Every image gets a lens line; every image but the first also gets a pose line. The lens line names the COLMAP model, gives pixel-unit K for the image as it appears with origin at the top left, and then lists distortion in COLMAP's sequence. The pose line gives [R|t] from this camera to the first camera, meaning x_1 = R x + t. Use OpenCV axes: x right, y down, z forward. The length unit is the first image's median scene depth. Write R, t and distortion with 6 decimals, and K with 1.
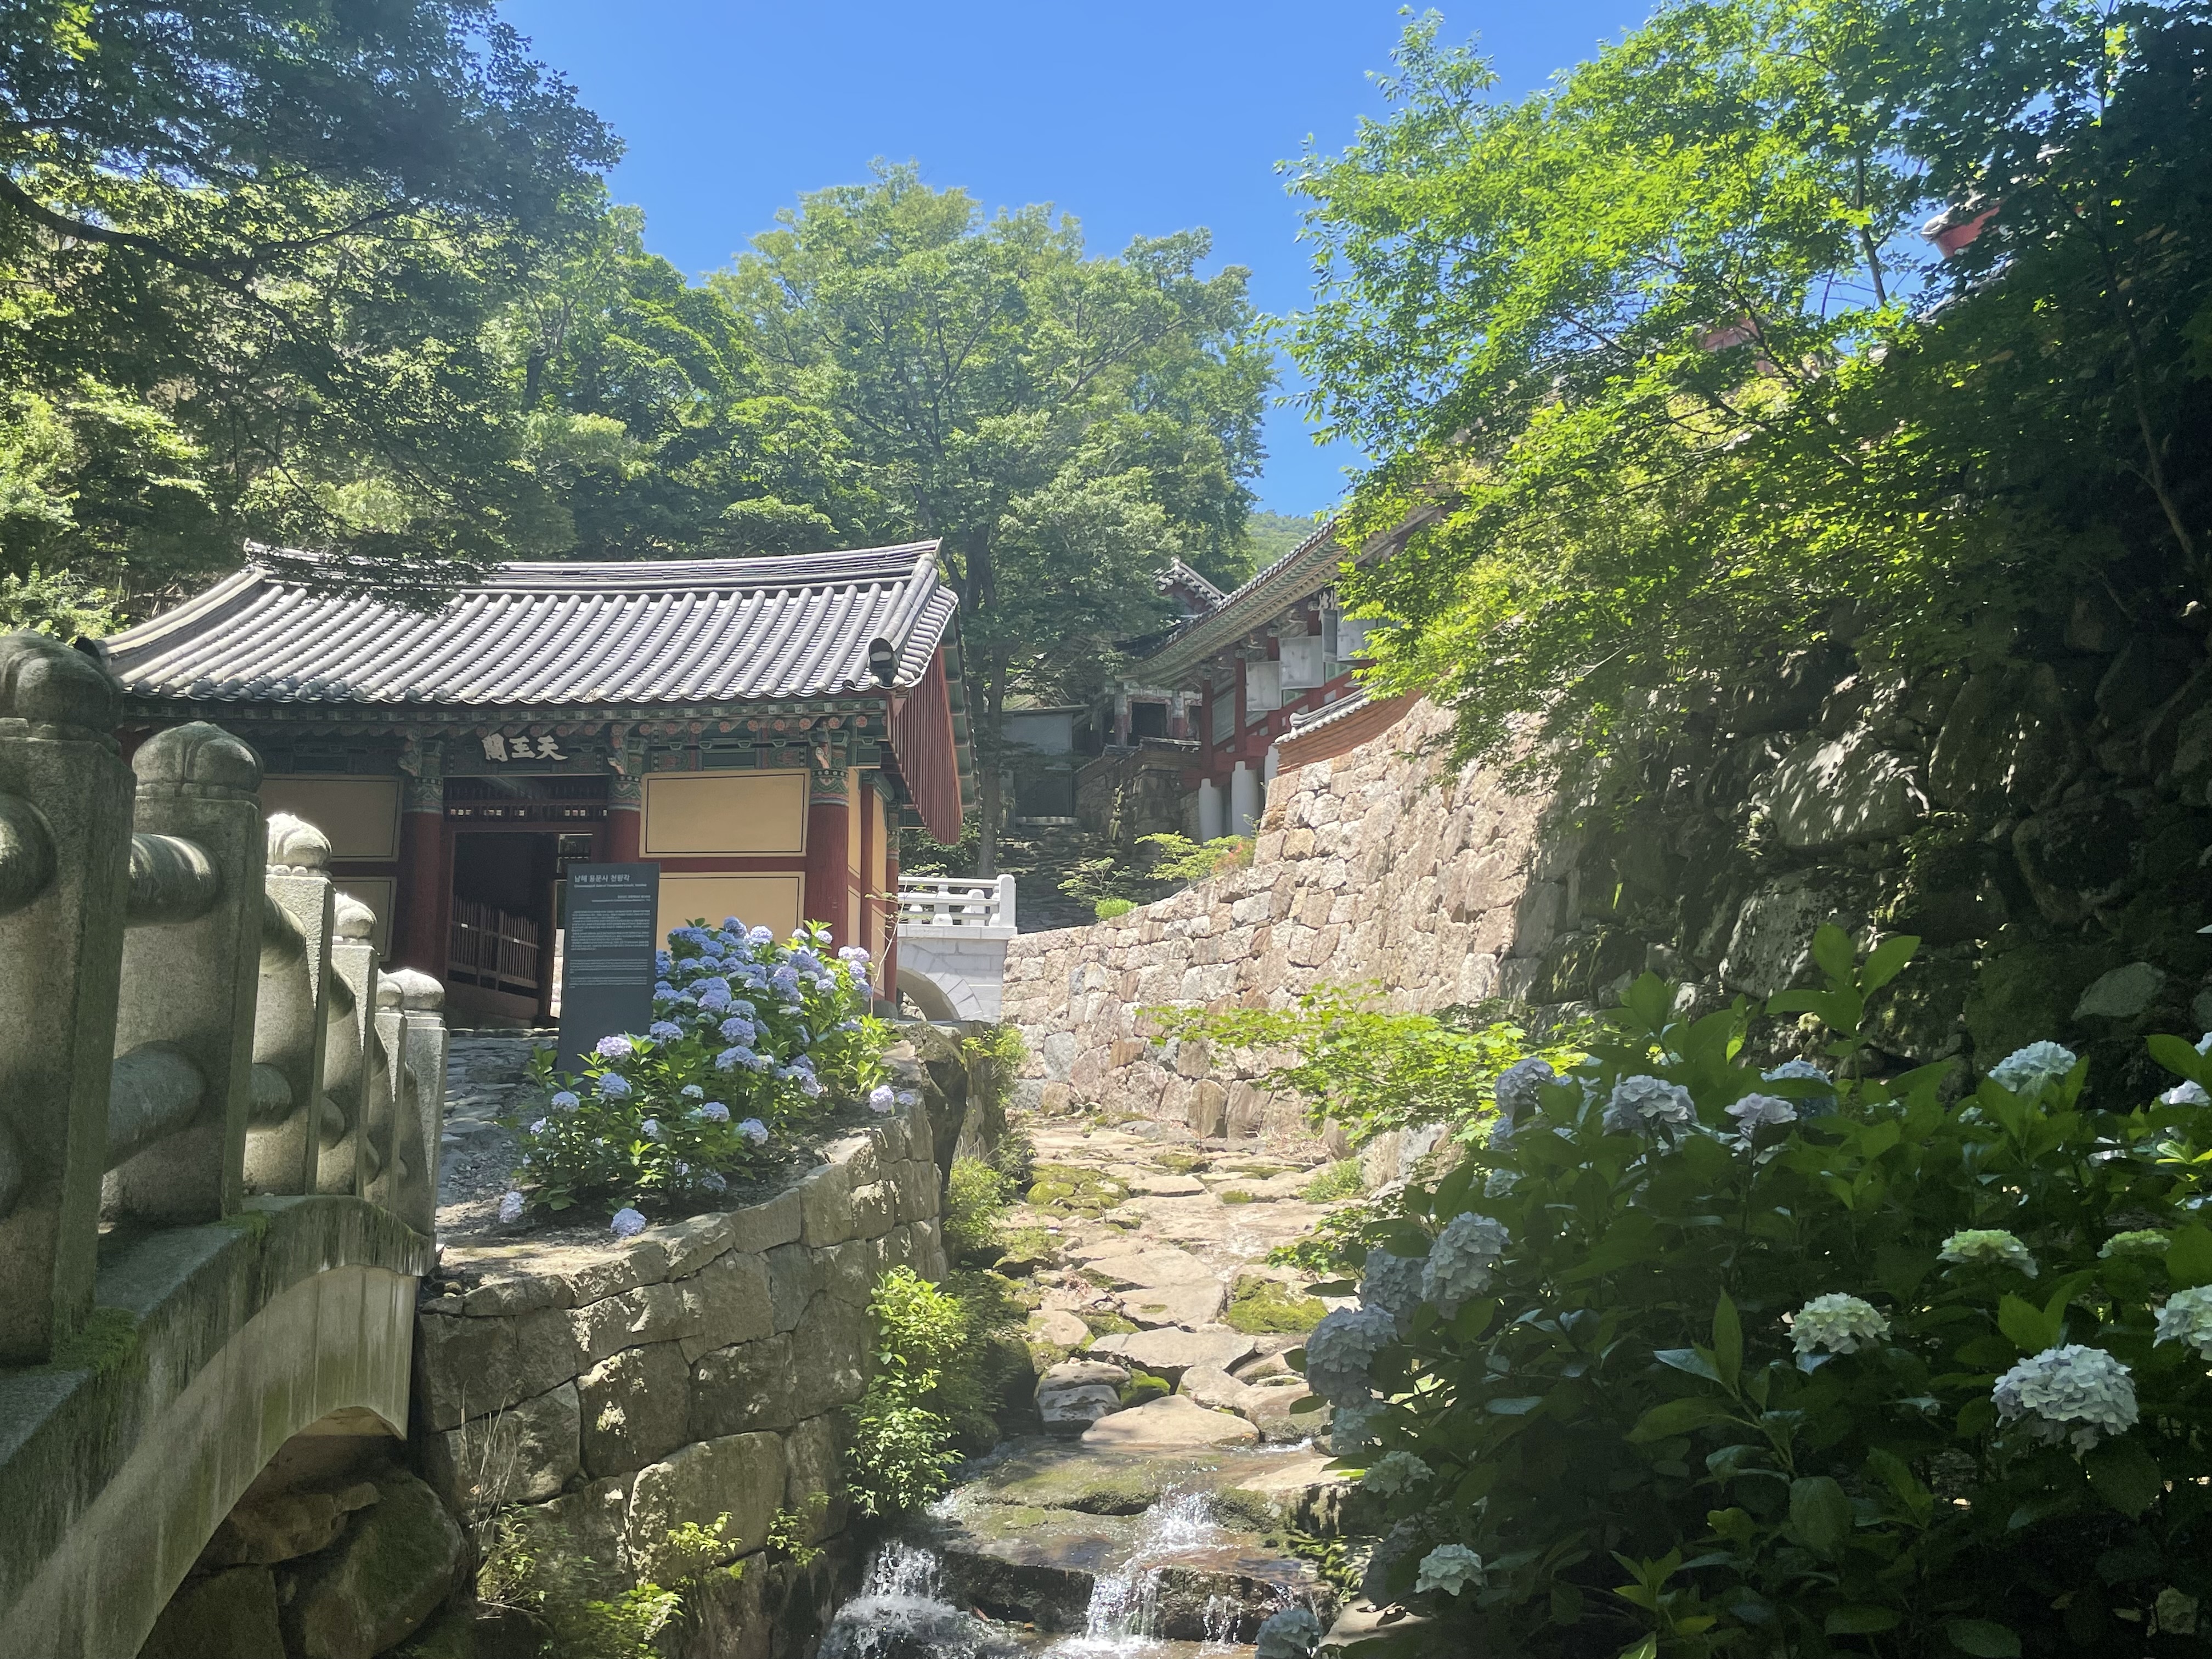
lens RADIAL K [[1923.1, 0, 1106.0], [0, 1923.1, 829.5], [0, 0, 1]] dist [0.001663, 0.000042]
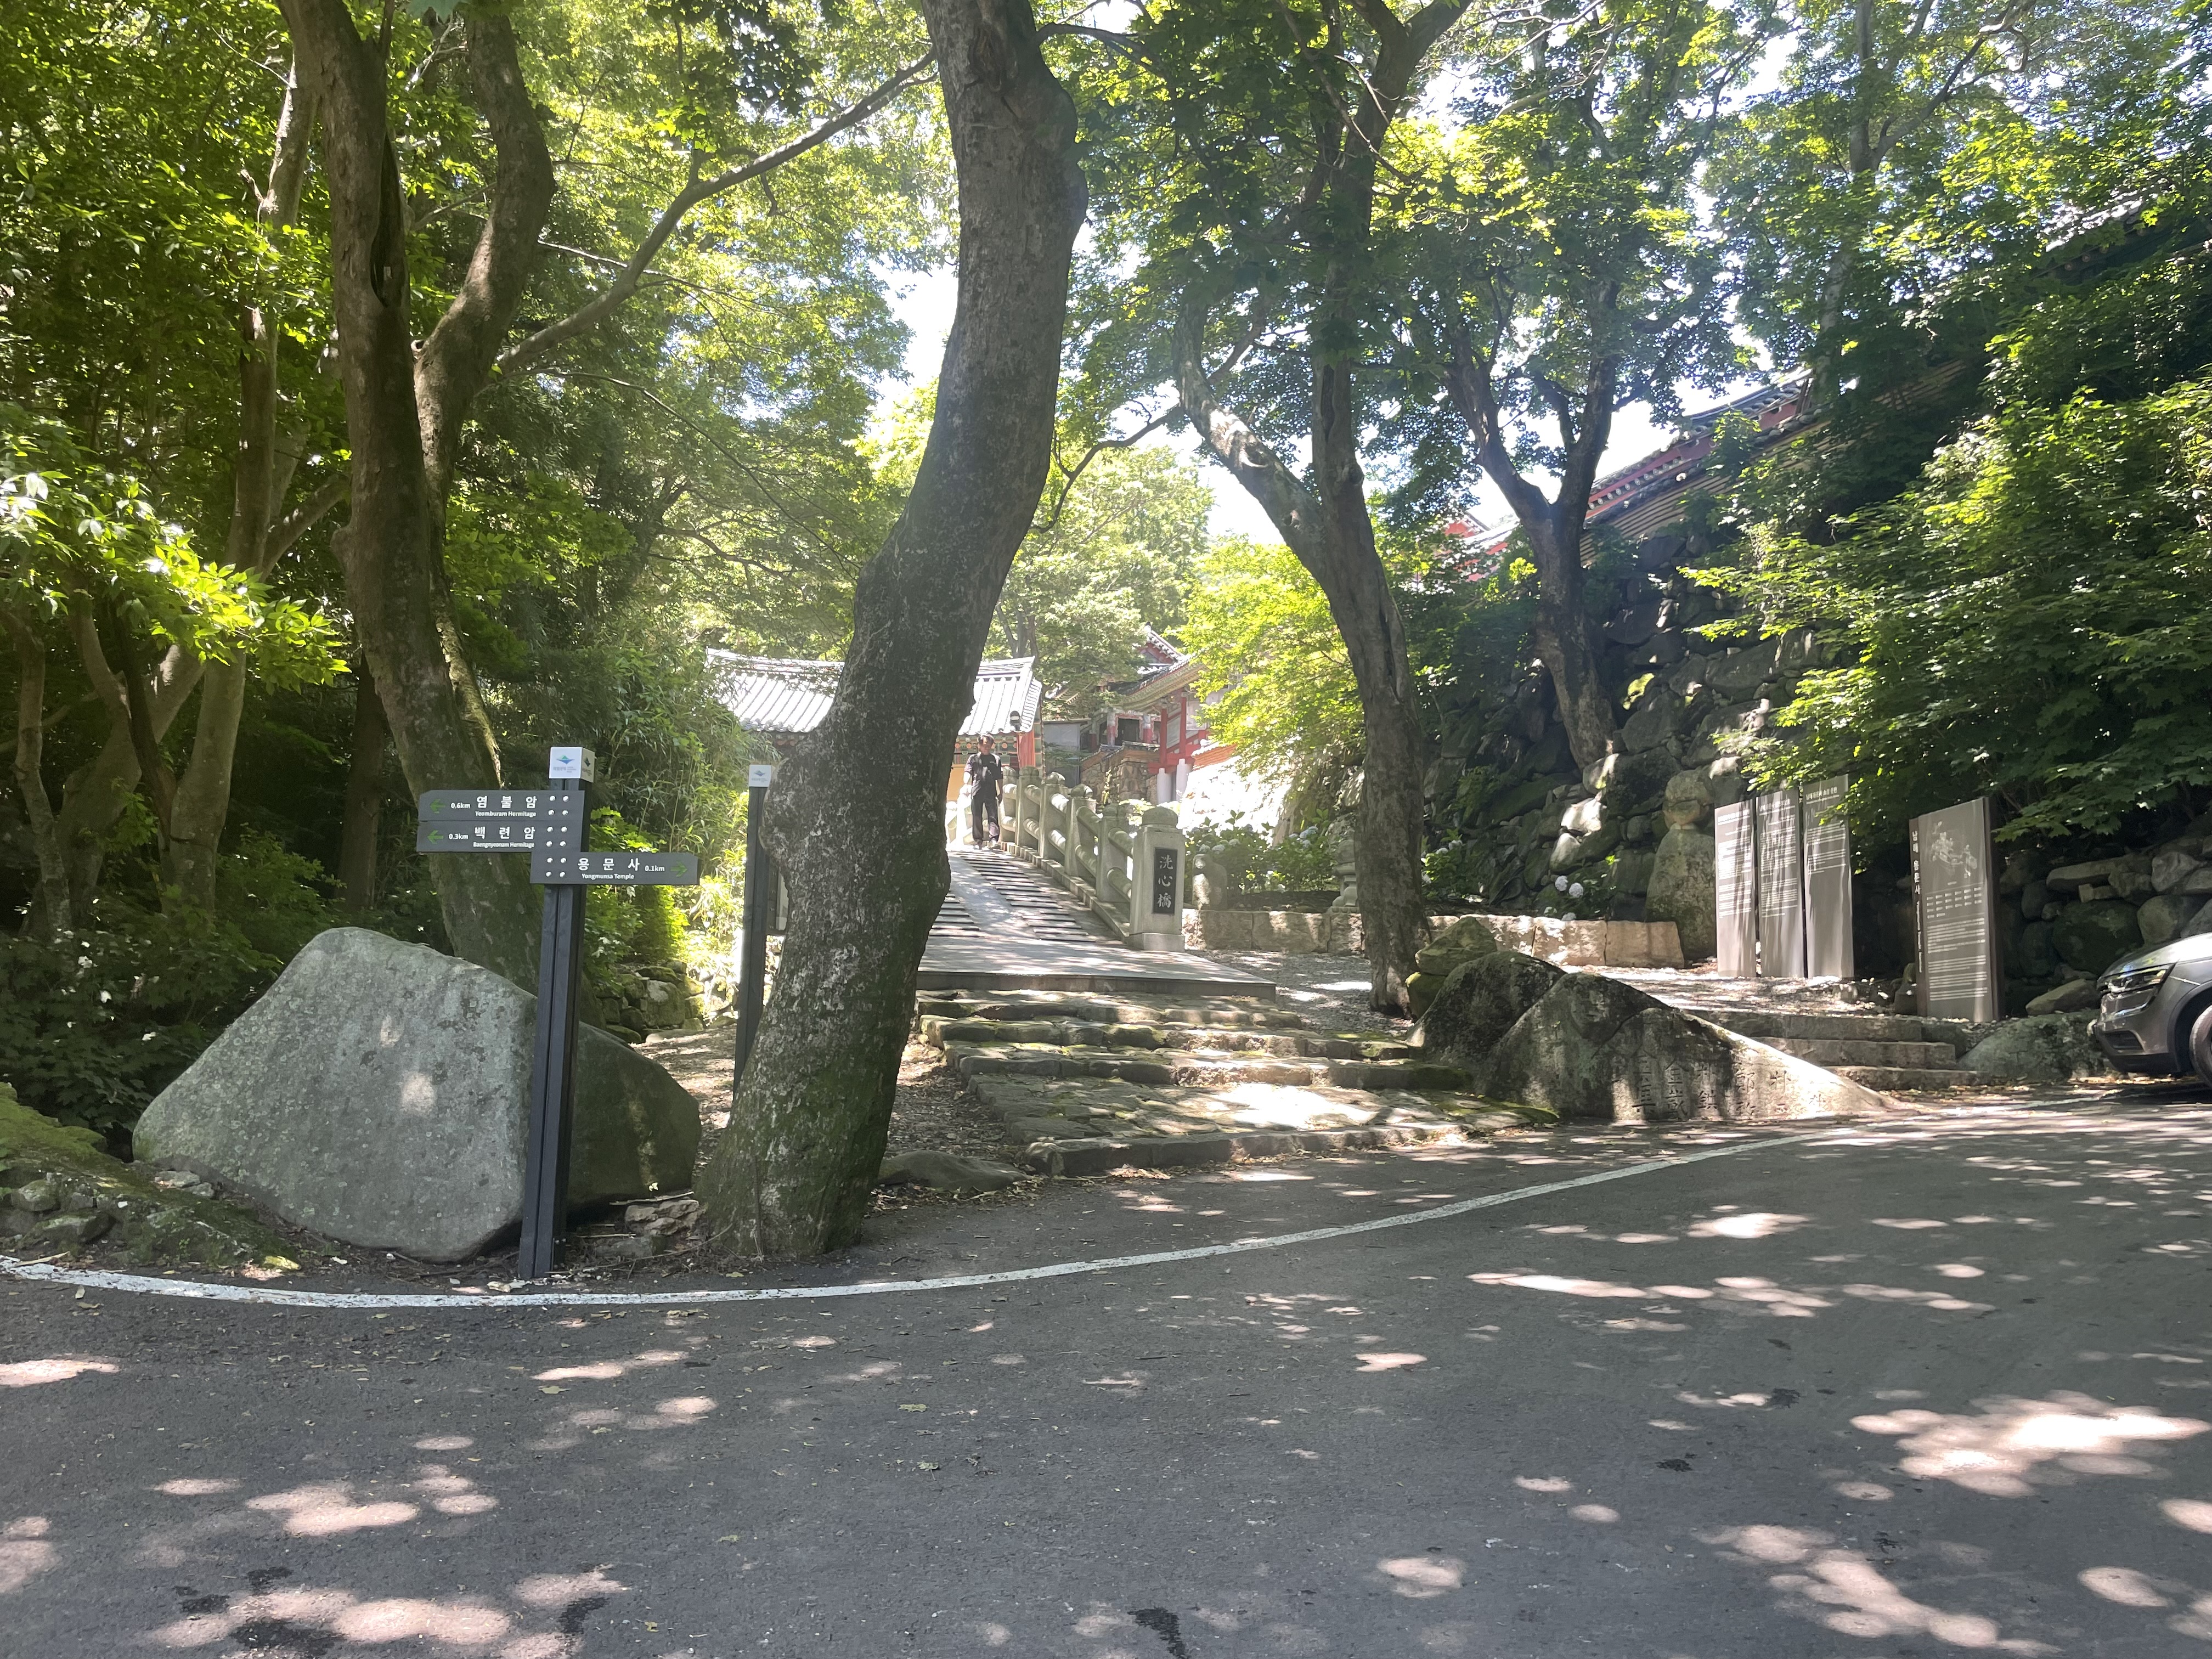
lens RADIAL K [[1678.2, 0, 1106.0], [0, 1678.2, 829.5], [0, 0, 1]] dist [0.123338, -0.247623]
pose [[0.999608, 0.025148, 0.012267, -0.014357], [-0.025362, 0.999524, 0.017591, 0.002885], [-0.011818, -0.017895, 0.999770, -0.515250]]
